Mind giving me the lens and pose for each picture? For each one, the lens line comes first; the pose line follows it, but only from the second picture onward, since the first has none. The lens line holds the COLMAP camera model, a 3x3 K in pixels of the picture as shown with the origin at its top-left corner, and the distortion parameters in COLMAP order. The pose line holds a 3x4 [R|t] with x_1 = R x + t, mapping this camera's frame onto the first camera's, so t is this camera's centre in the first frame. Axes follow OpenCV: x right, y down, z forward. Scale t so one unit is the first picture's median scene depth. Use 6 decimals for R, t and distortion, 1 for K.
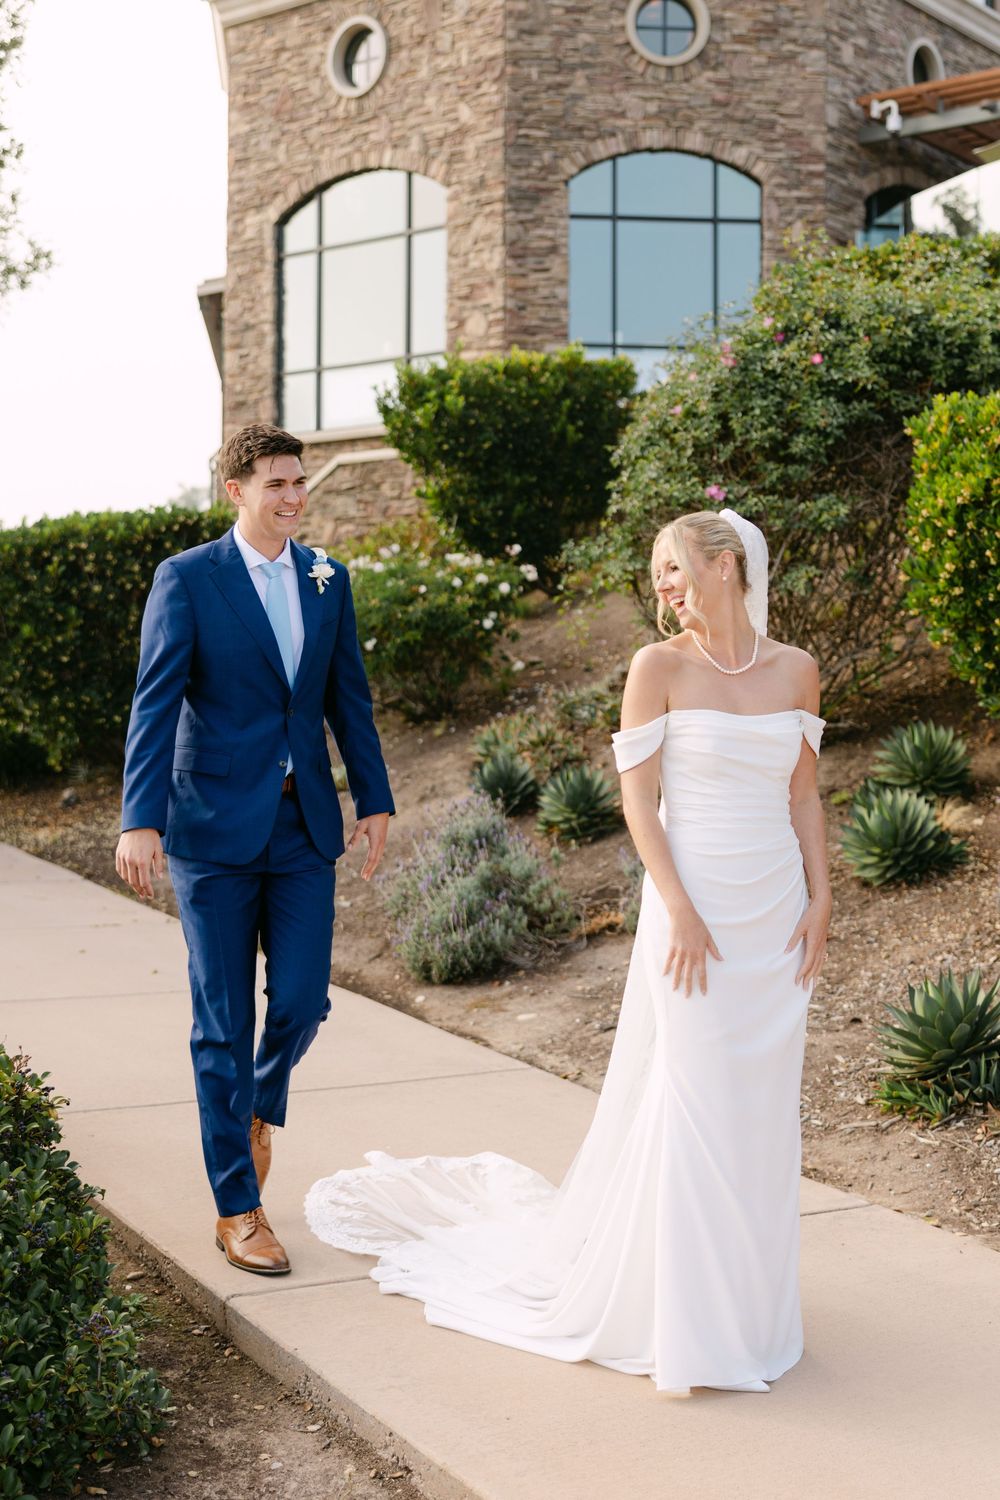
lens RADIAL K [[2010.5, 0, 533.1], [0, 2010.5, 680.8], [0, 0, 1]] dist [0.028326, -0.068504]
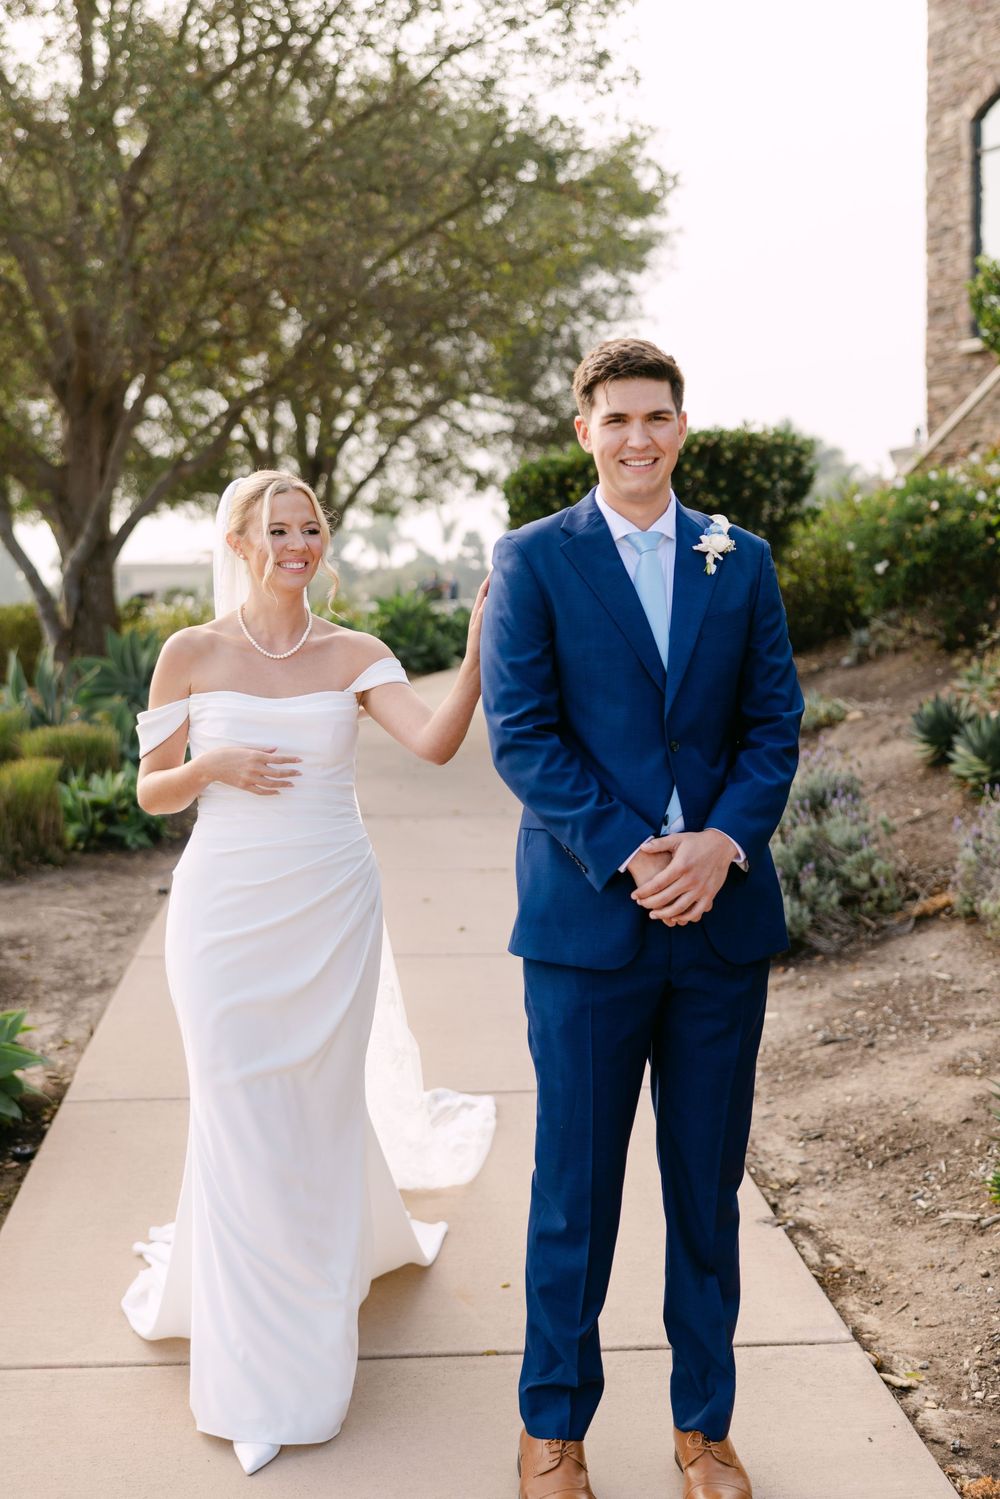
lens RADIAL K [[1971.0, 0, 500.0], [0, 1971.0, 614.8], [0, 0, 1]] dist [0.022143, -0.033710]
pose [[0.911491, -0.005594, -0.411281, 0.180309], [0.011505, 0.999863, 0.011900, -0.012434], [0.411158, -0.015579, 0.911431, 0.136801]]
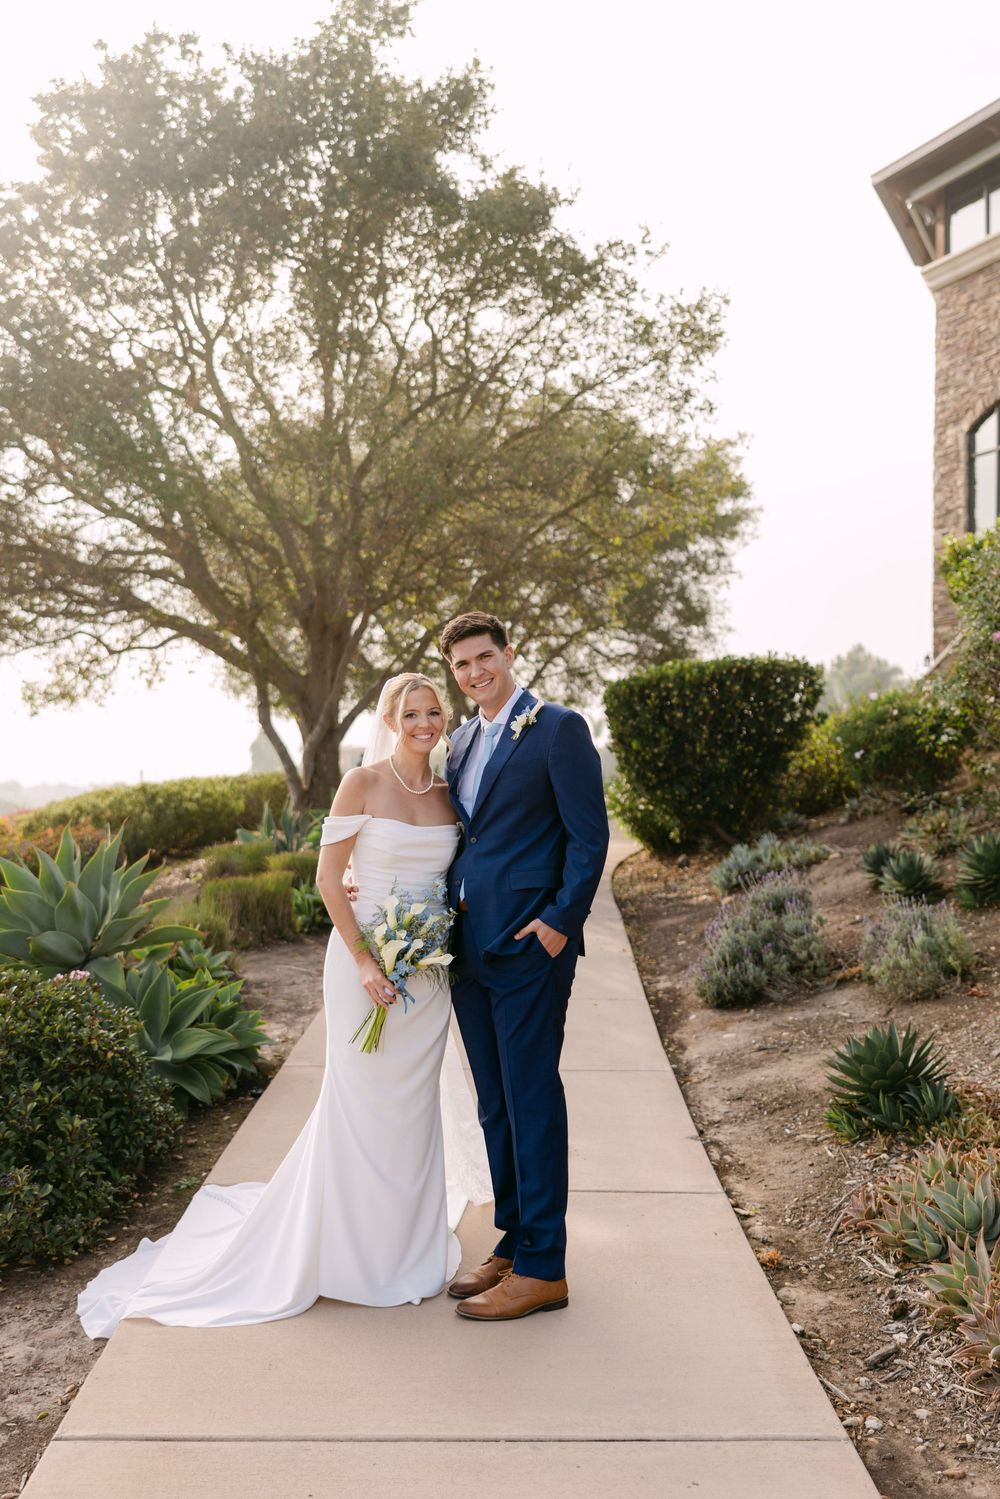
lens RADIAL K [[1477.0, 0, 522.5], [0, 1477.0, 728.4], [0, 0, 1]] dist [0.009437, -0.028658]
pose [[0.878168, -0.008517, -0.478276, 0.262230], [-0.006422, 0.999541, -0.029592, -0.006693], [0.478308, 0.029058, 0.877711, 0.042426]]
